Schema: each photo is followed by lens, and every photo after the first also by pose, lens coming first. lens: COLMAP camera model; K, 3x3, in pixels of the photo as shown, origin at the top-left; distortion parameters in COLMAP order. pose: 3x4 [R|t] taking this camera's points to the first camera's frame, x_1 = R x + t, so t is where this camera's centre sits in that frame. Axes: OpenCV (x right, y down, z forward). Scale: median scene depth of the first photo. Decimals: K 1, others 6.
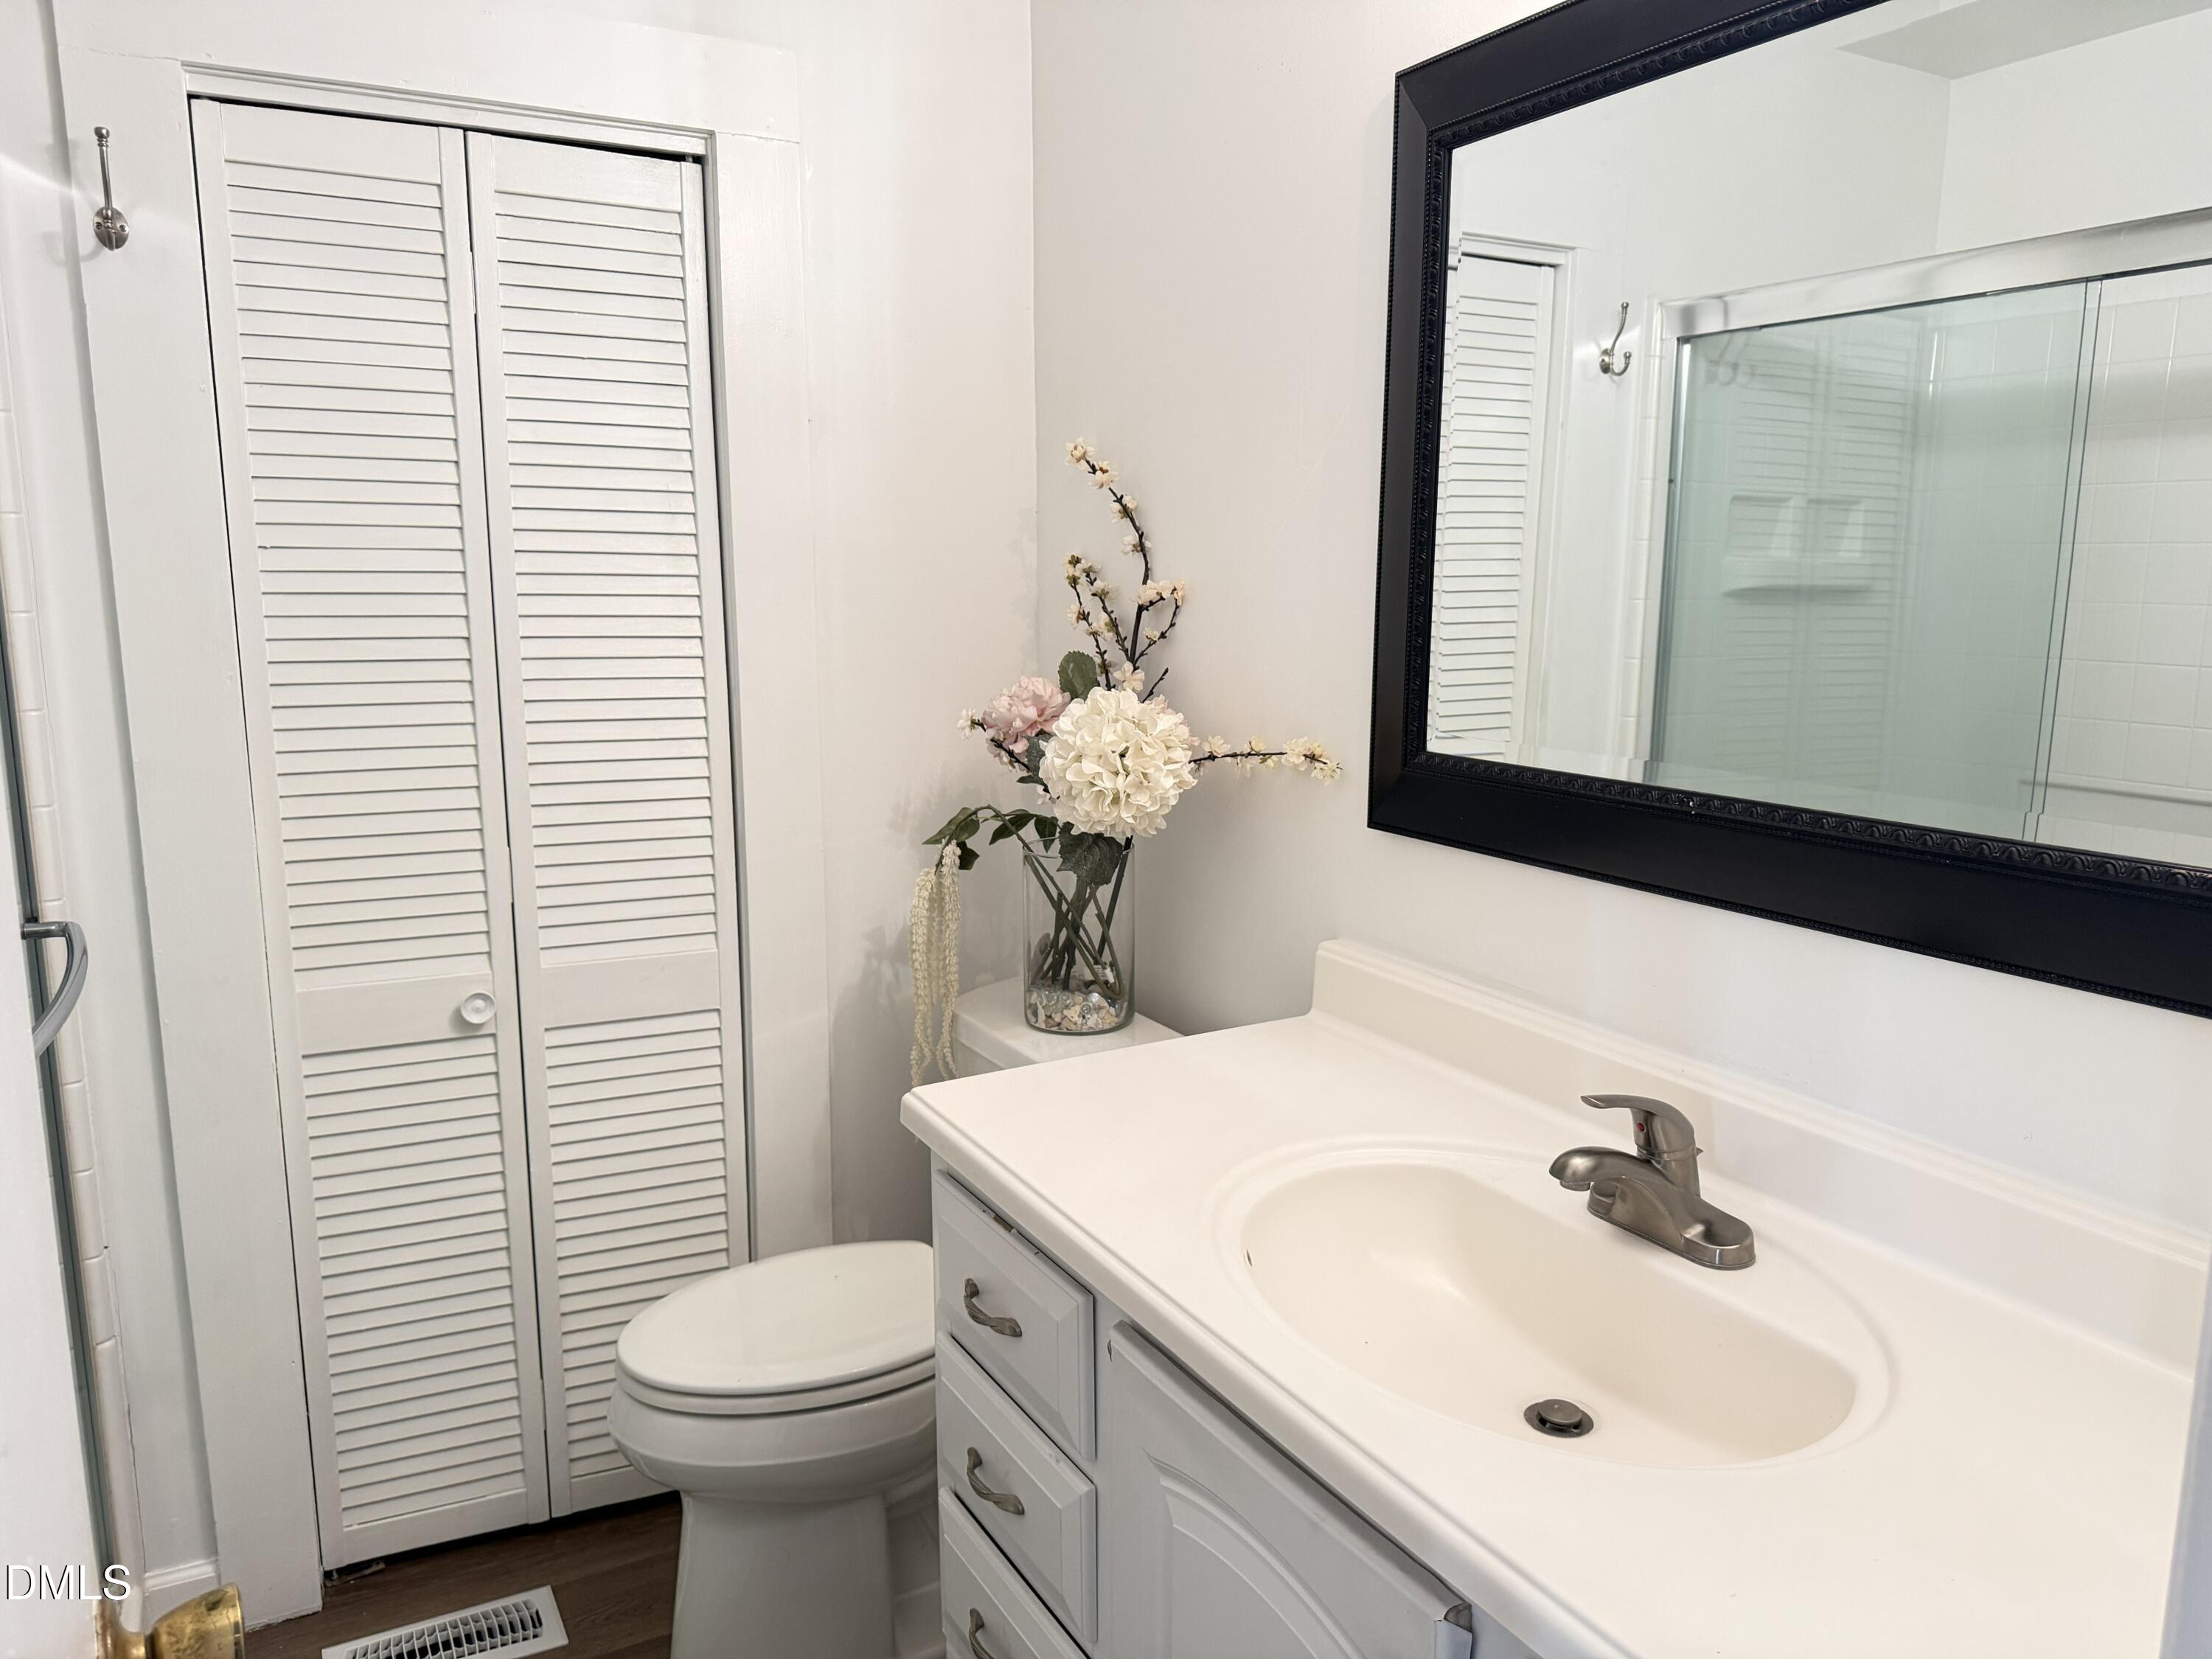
lens RADIAL K [[1548.0, 0, 1110.8], [0, 1548.0, 792.2], [0, 0, 1]] dist [0.054085, -0.099650]
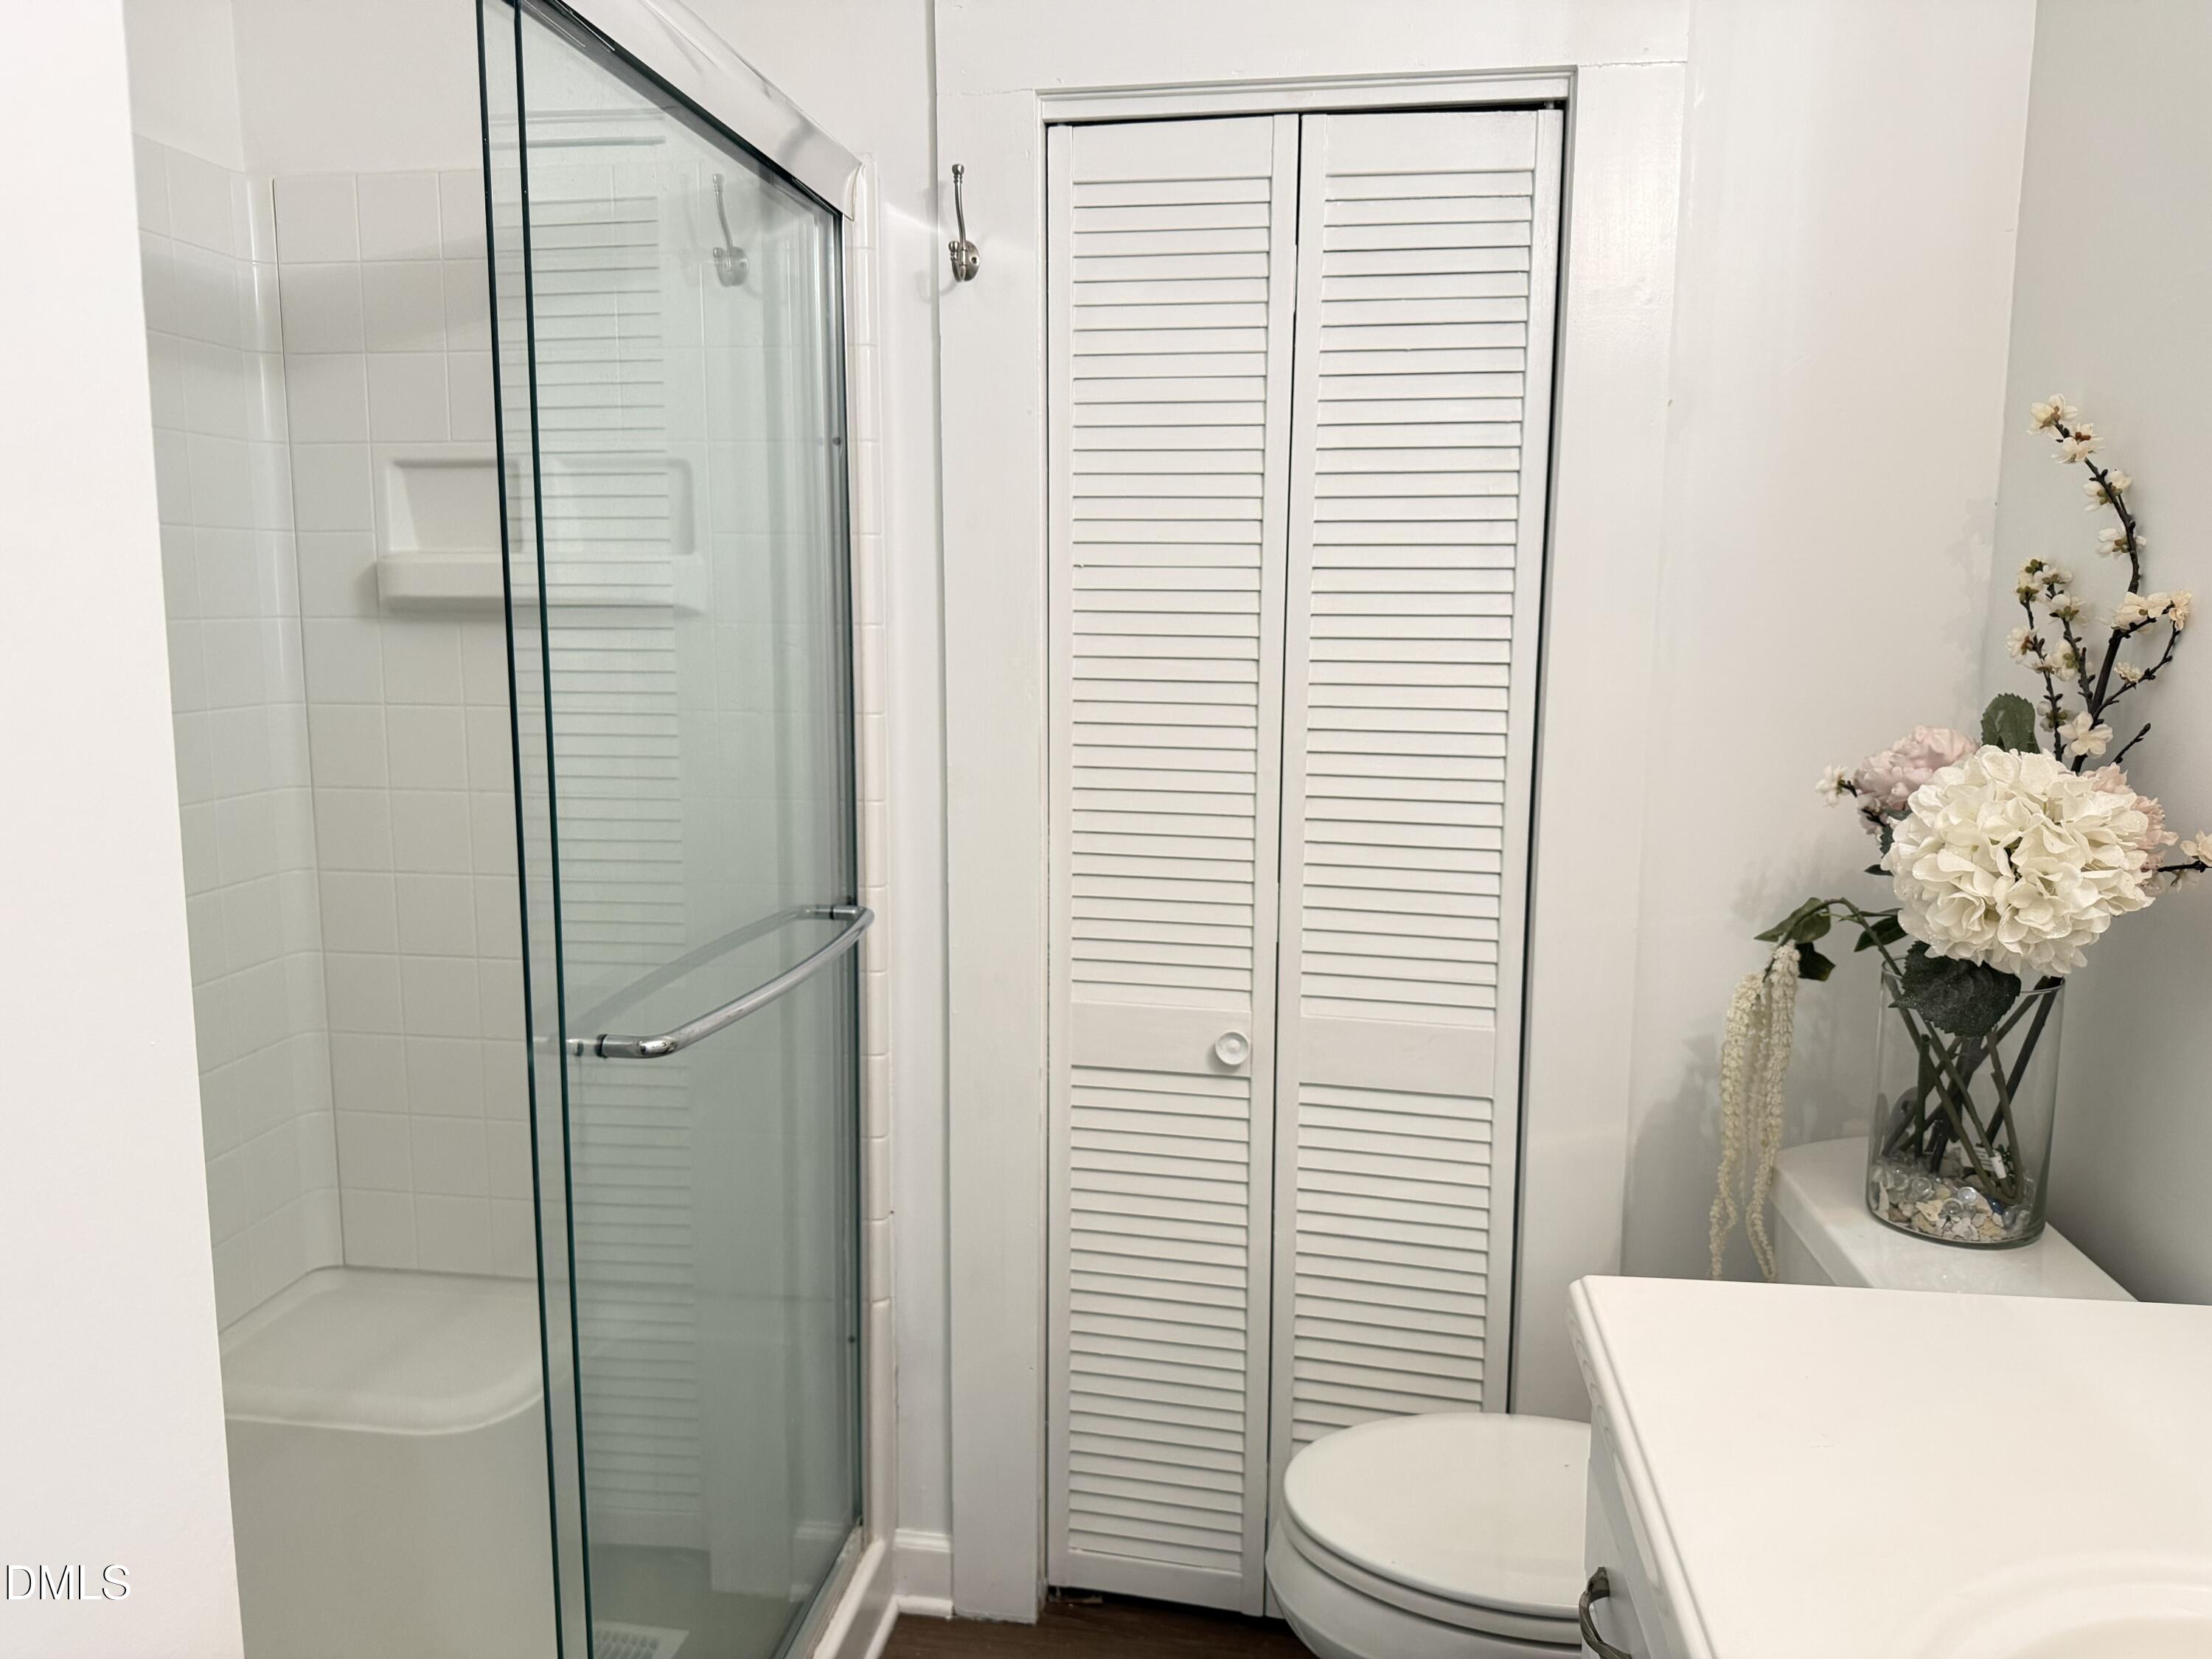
lens RADIAL K [[1548.0, 0, 1110.8], [0, 1548.0, 792.2], [0, 0, 1]] dist [0.054085, -0.099650]
pose [[0.783918, 0.075882, -0.616210, 0.101003], [-0.089919, 0.995915, 0.008248, -0.016673], [0.614319, 0.048943, 0.787539, 0.204873]]
